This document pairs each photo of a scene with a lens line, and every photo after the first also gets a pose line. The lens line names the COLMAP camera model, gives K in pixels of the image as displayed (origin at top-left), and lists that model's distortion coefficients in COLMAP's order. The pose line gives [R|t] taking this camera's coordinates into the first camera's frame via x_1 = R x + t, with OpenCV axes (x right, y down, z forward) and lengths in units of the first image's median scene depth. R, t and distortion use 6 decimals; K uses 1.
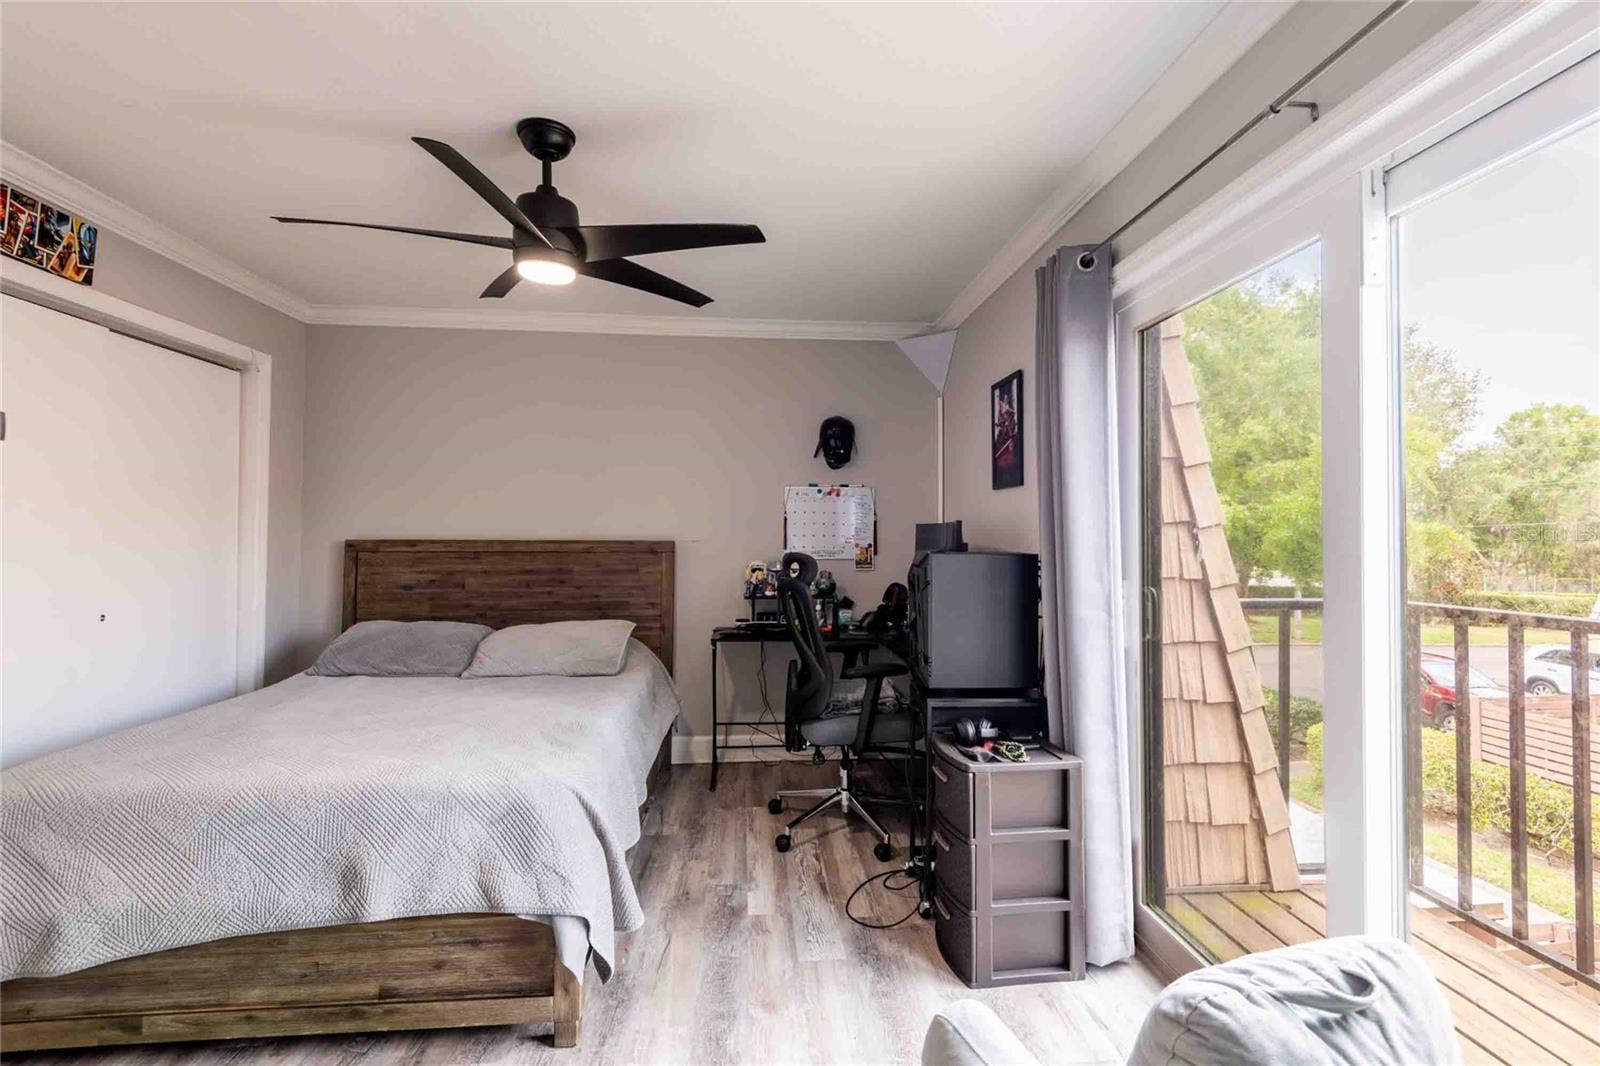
lens RADIAL K [[734.0, 0, 806.2], [0, 734.0, 525.8], [0, 0, 1]] dist [0.043781, -0.028121]
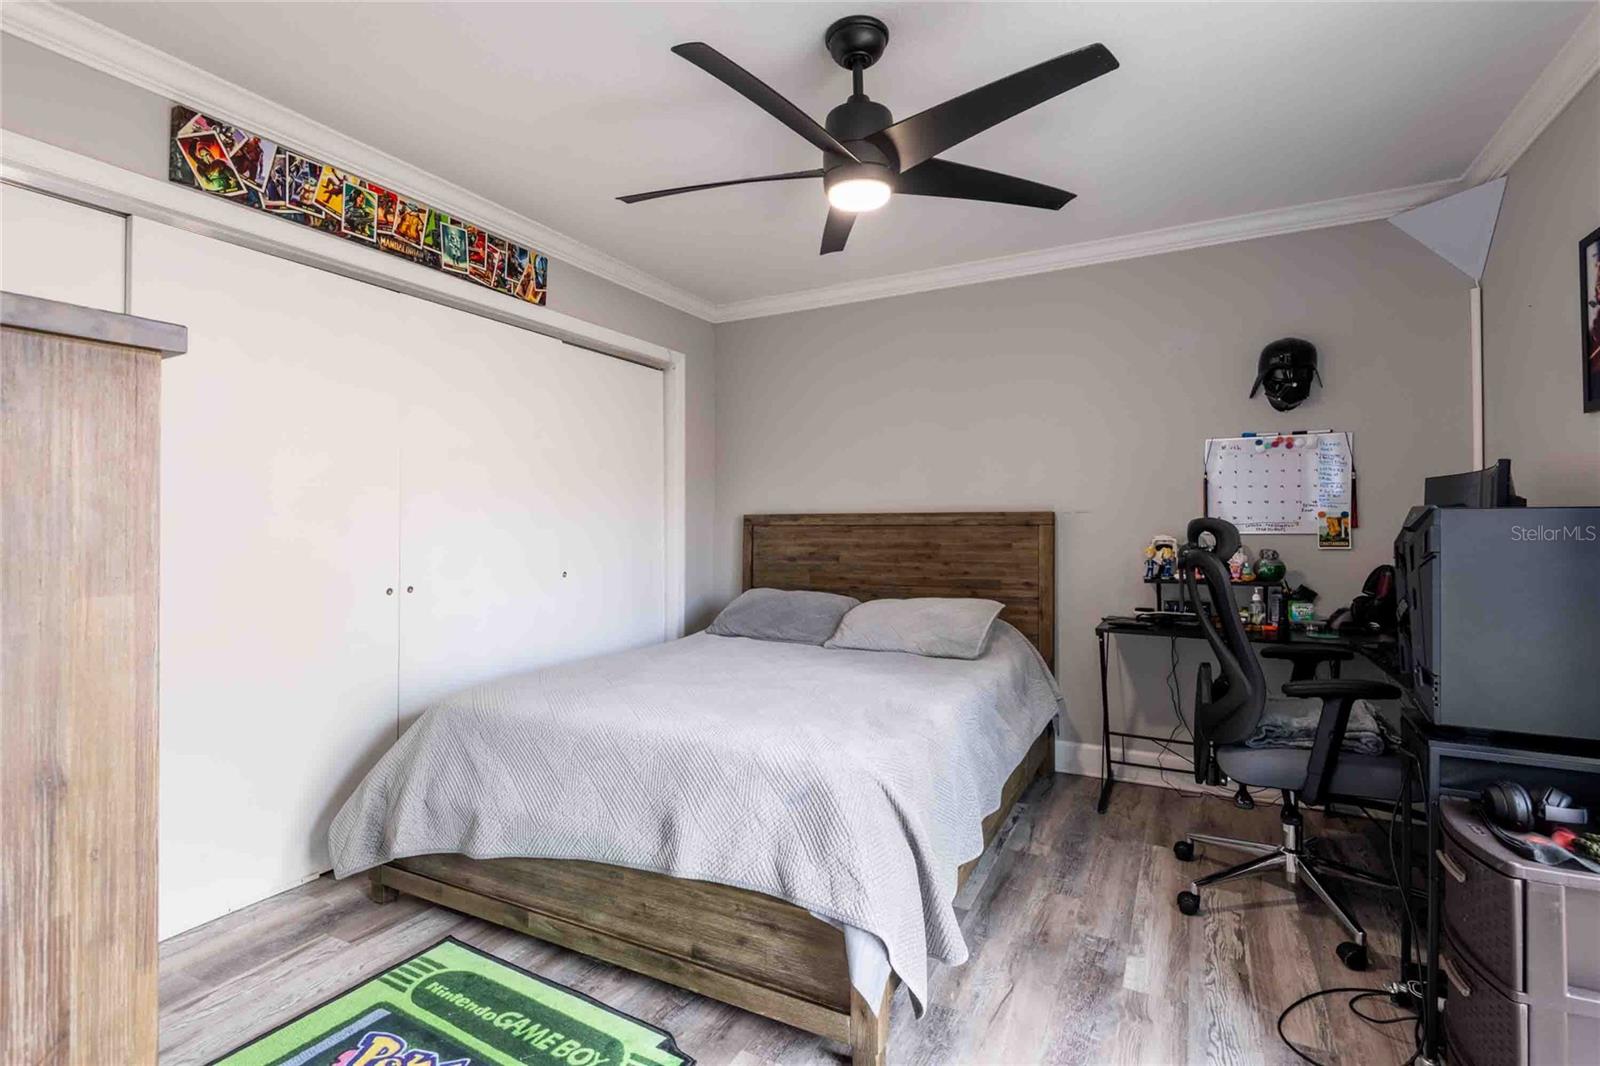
lens RADIAL K [[741.6, 0, 794.2], [0, 741.6, 526.1], [0, 0, 1]] dist [0.044772, -0.030987]
pose [[0.839668, -0.007614, -0.543047, 0.050143], [0.015524, 0.999830, 0.009986, 0.032081], [0.542878, -0.016815, 0.839643, 0.145298]]
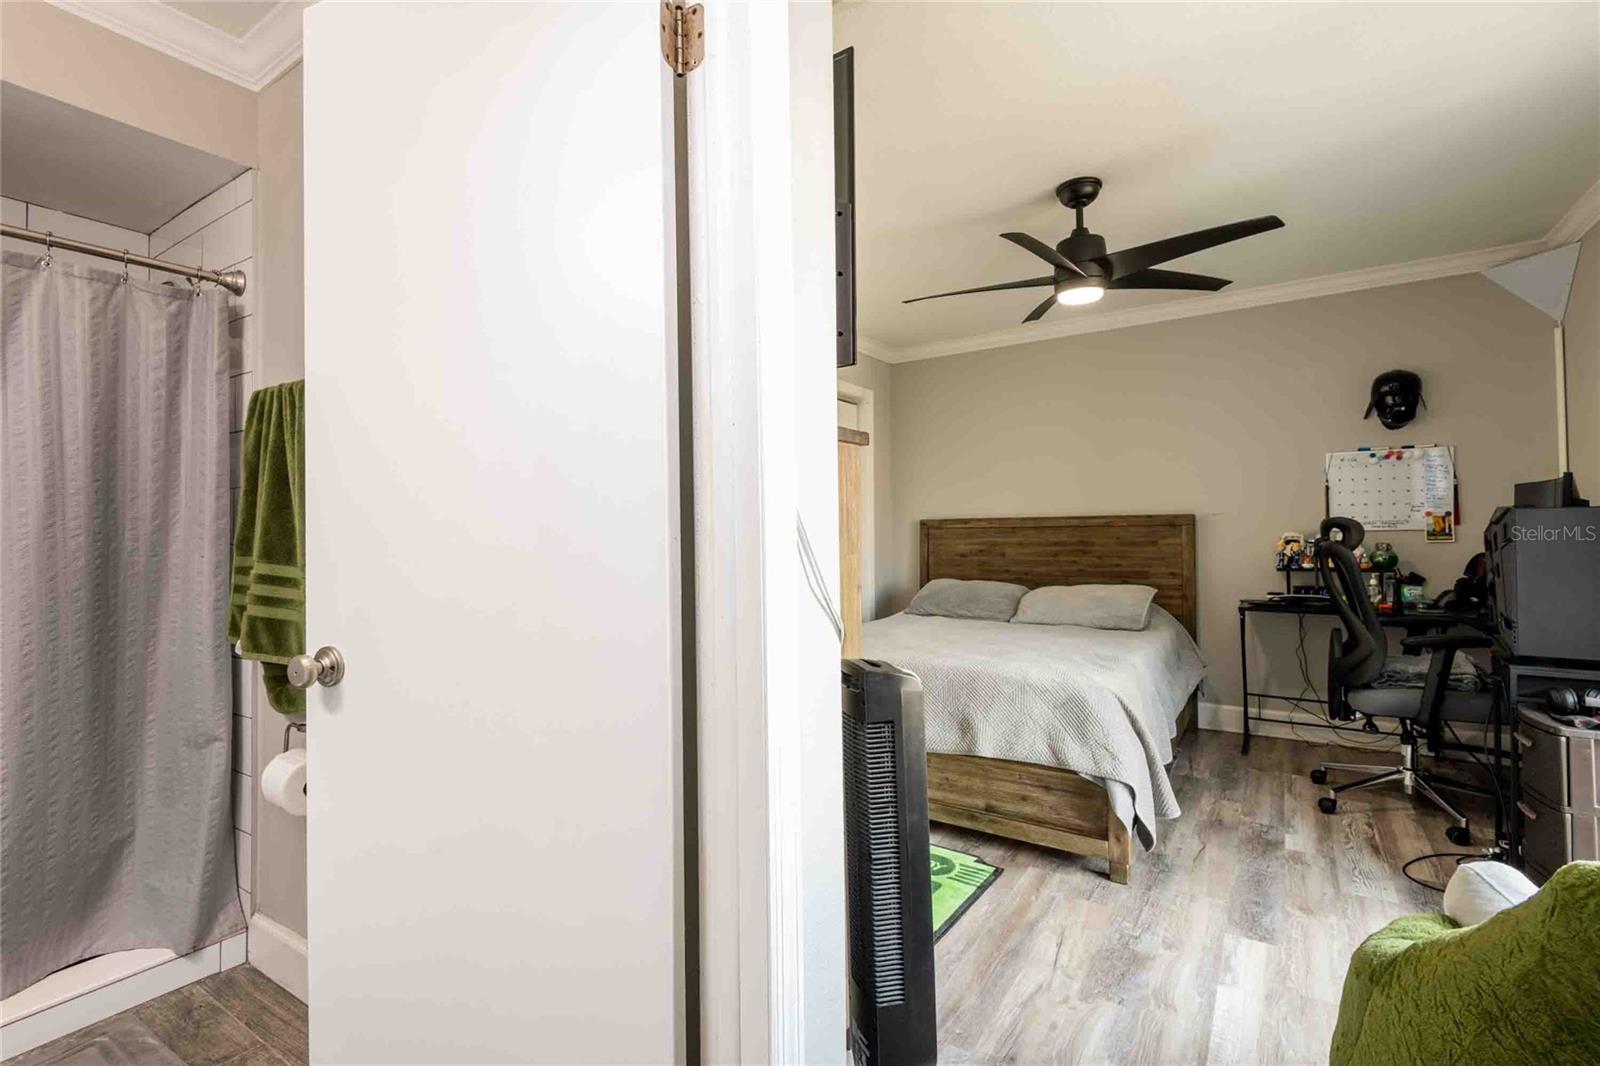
lens RADIAL K [[734.0, 0, 806.2], [0, 734.0, 525.8], [0, 0, 1]] dist [0.043781, -0.028121]
pose [[0.792361, -0.021109, -0.609687, 0.033193], [0.025517, 0.999673, -0.001449, 0.032888], [0.609519, -0.014410, 0.792641, -0.224603]]
